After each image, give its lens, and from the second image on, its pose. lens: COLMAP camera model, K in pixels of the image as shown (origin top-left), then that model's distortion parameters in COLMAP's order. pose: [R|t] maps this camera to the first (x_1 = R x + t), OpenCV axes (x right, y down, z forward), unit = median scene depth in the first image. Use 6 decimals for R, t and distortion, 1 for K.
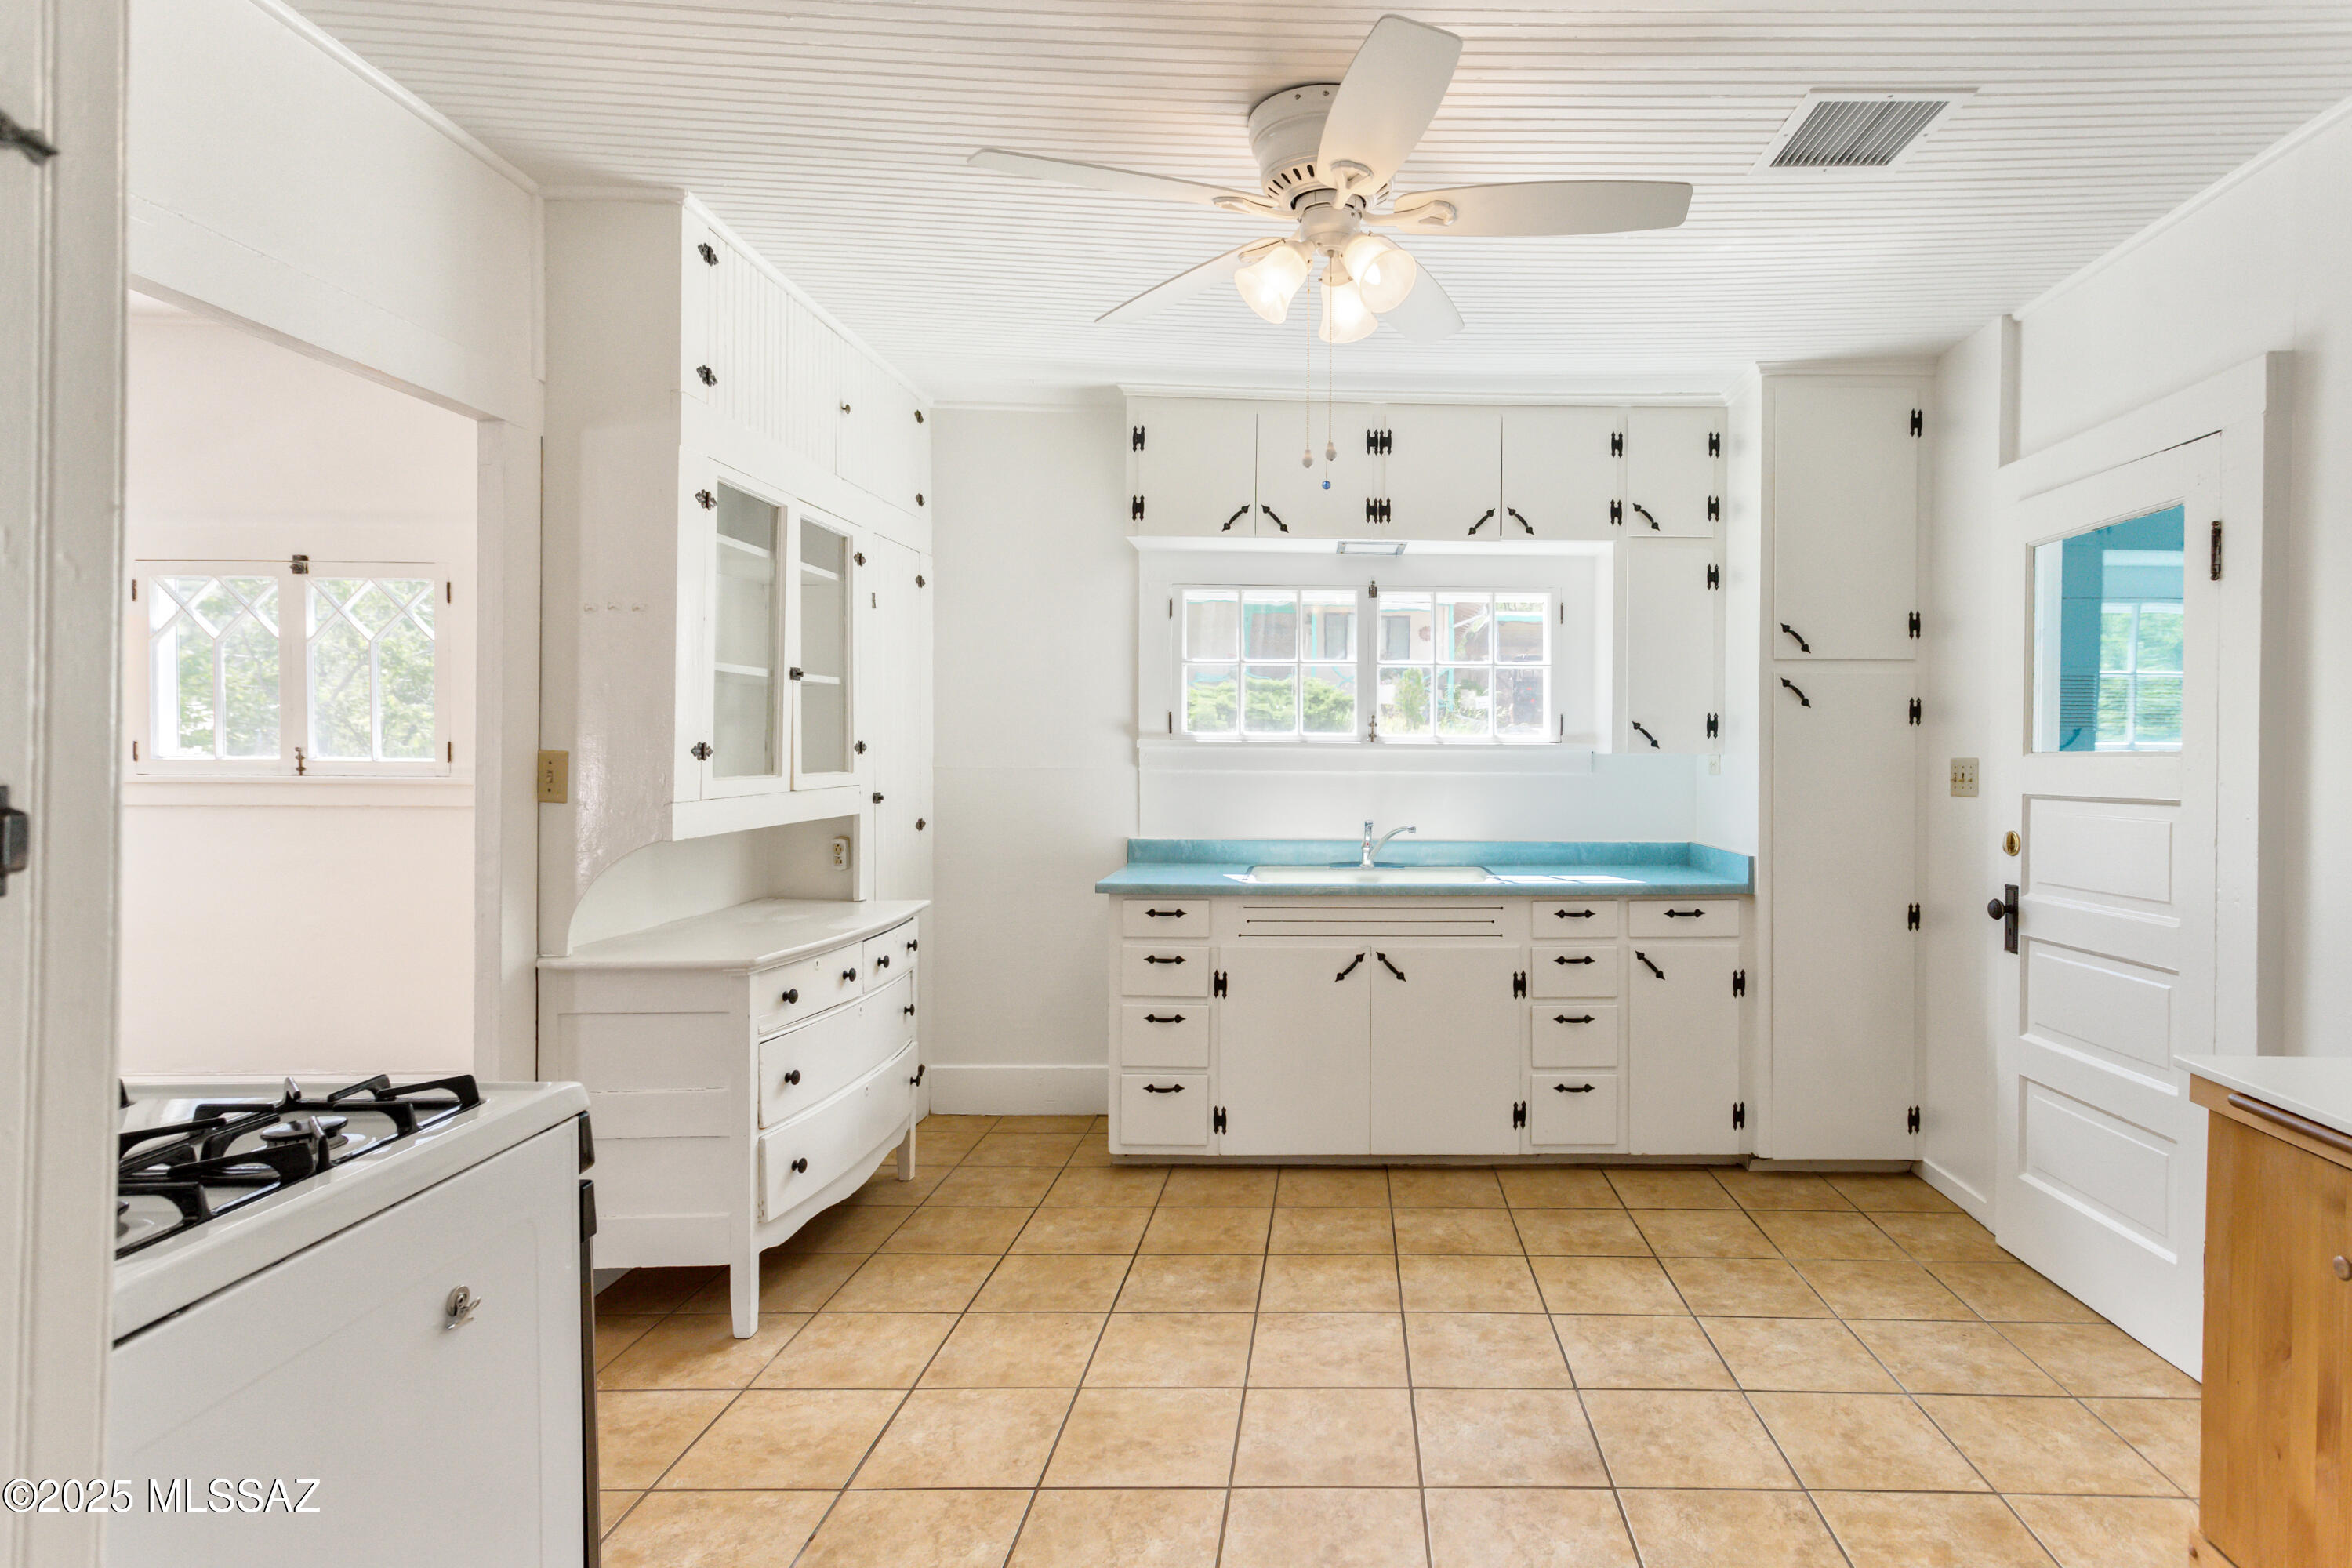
lens RADIAL K [[1221.0, 0, 1359.5], [0, 1221.0, 762.1], [0, 0, 1]] dist [-0.000294, -0.000033]
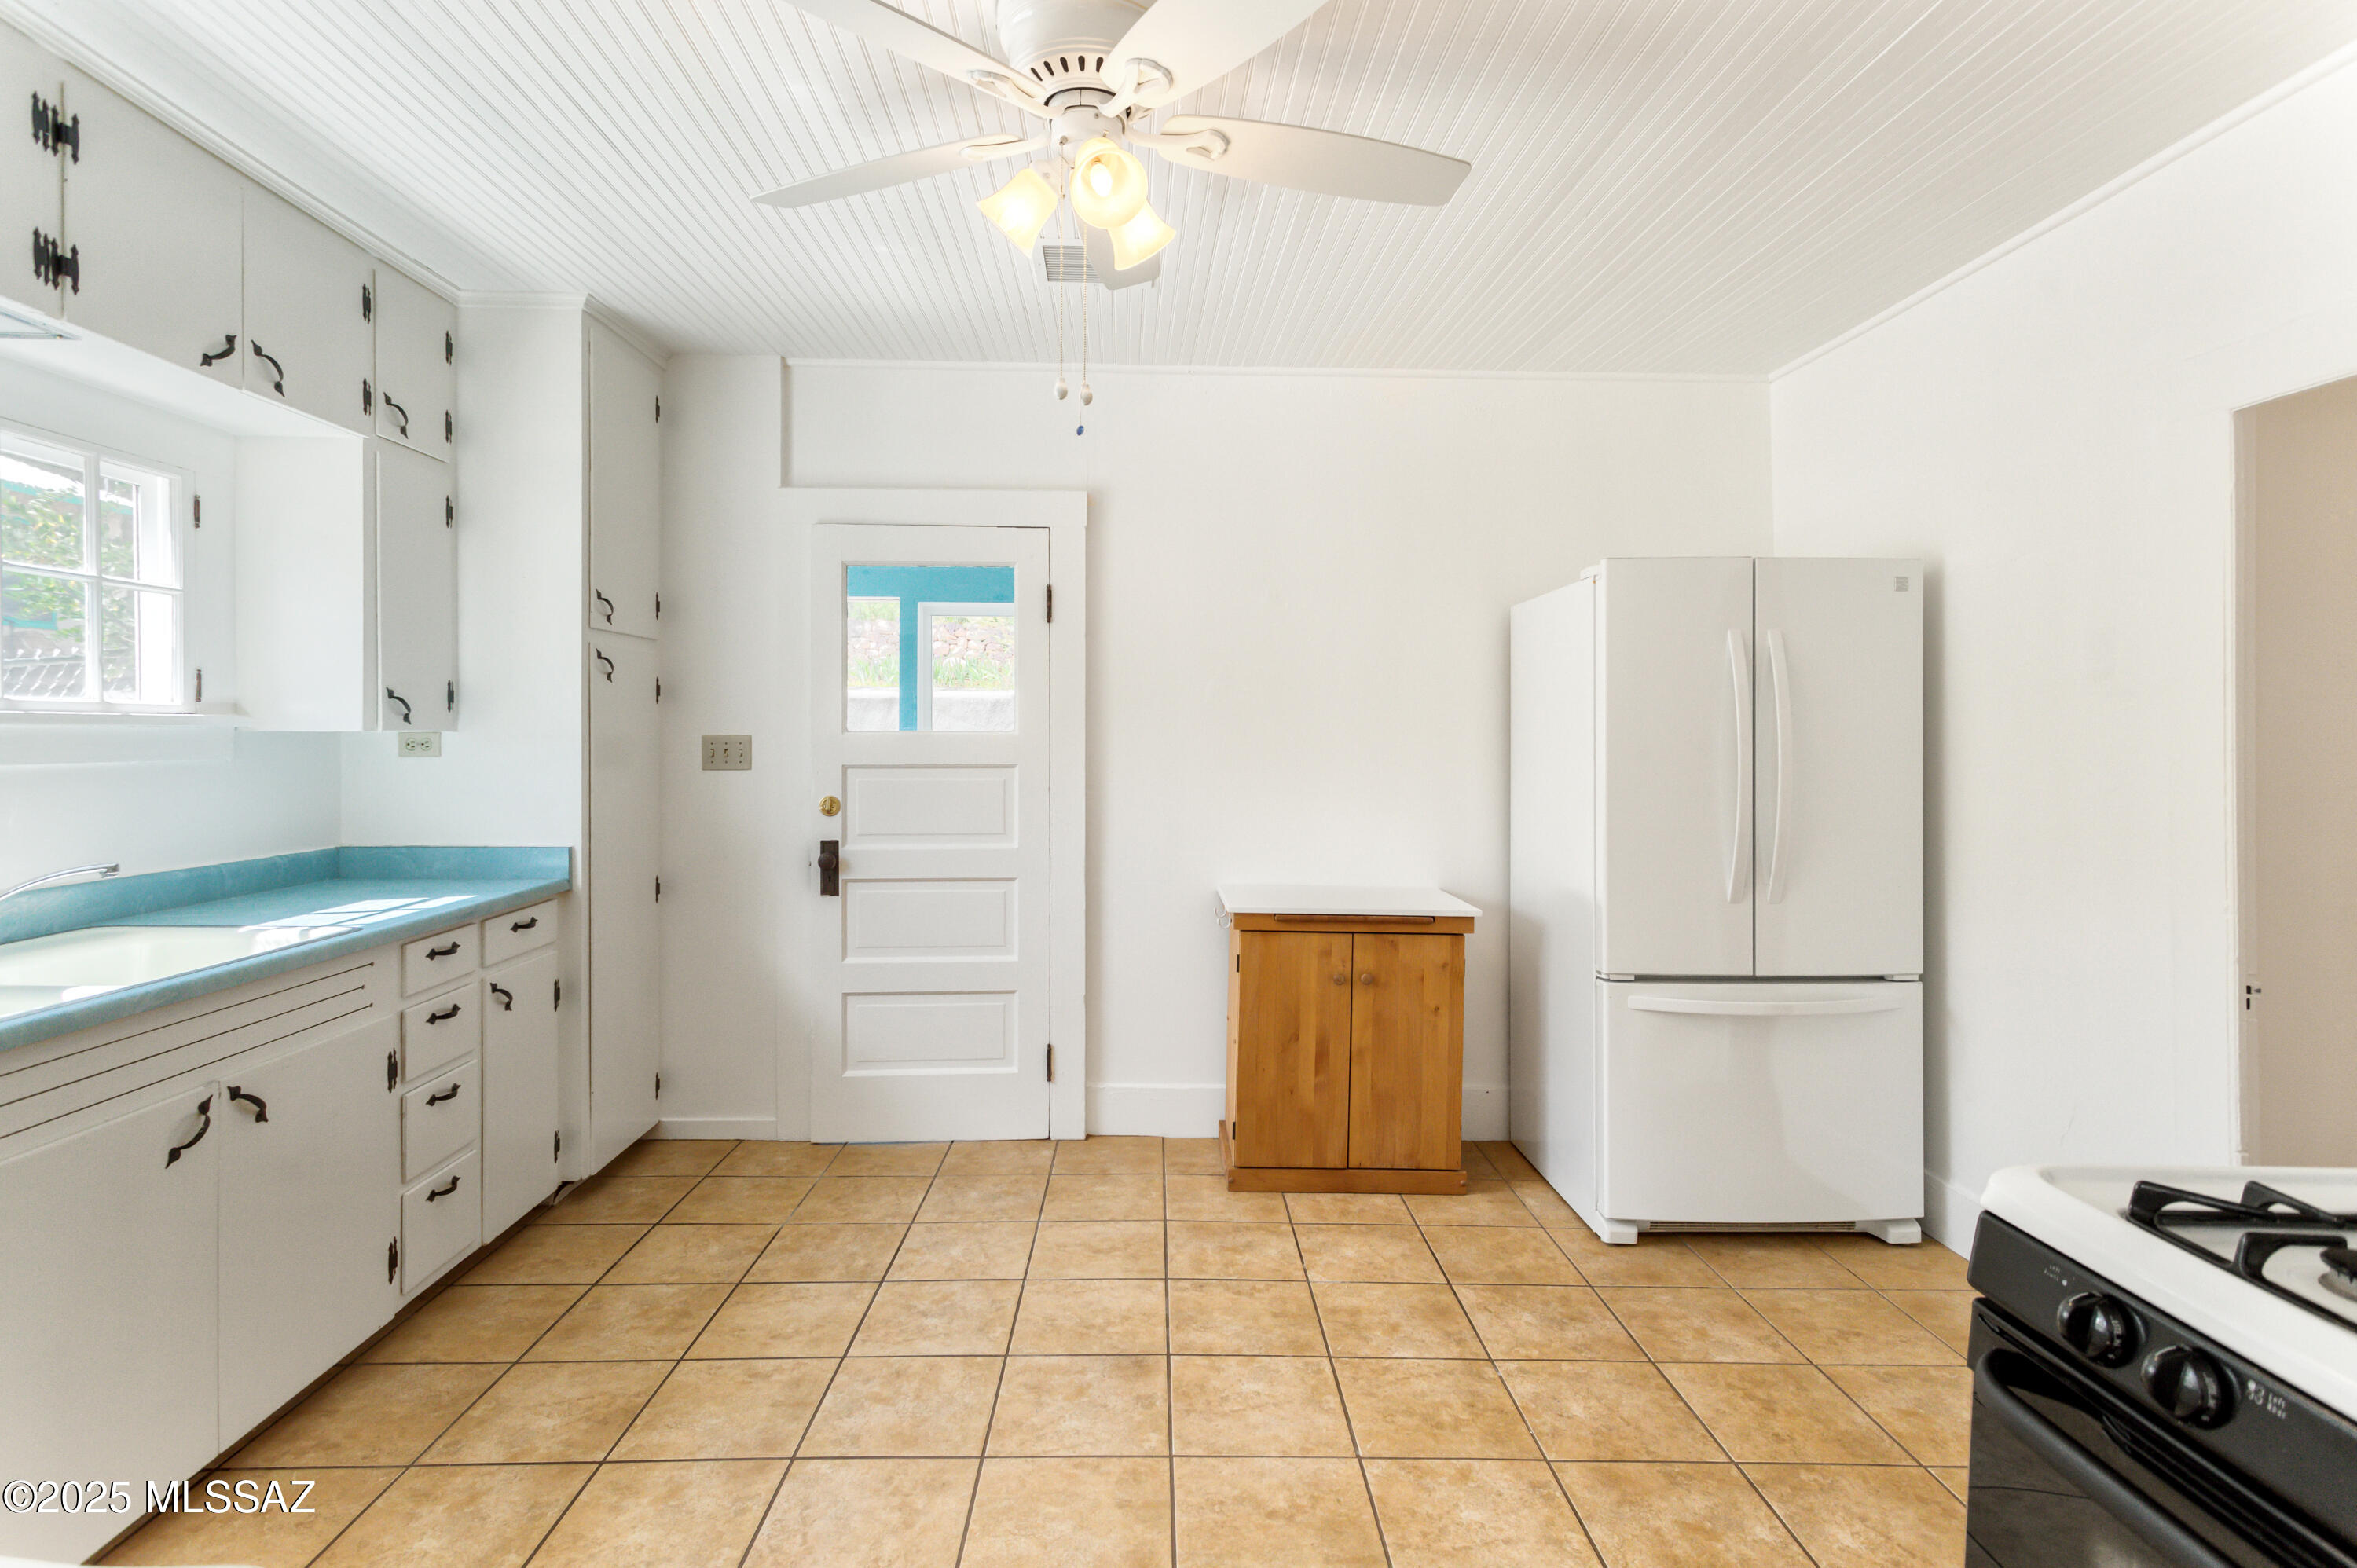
lens RADIAL K [[1146.5, 0, 1155.4], [0, 1146.5, 741.7], [0, 0, 1]] dist [0.005121, 0.003298]
pose [[-0.000402, -0.011607, 0.999933, -0.583488], [0.000287, 0.999933, 0.011607, -0.010124], [-1.000000, 0.000292, -0.000398, 0.653664]]
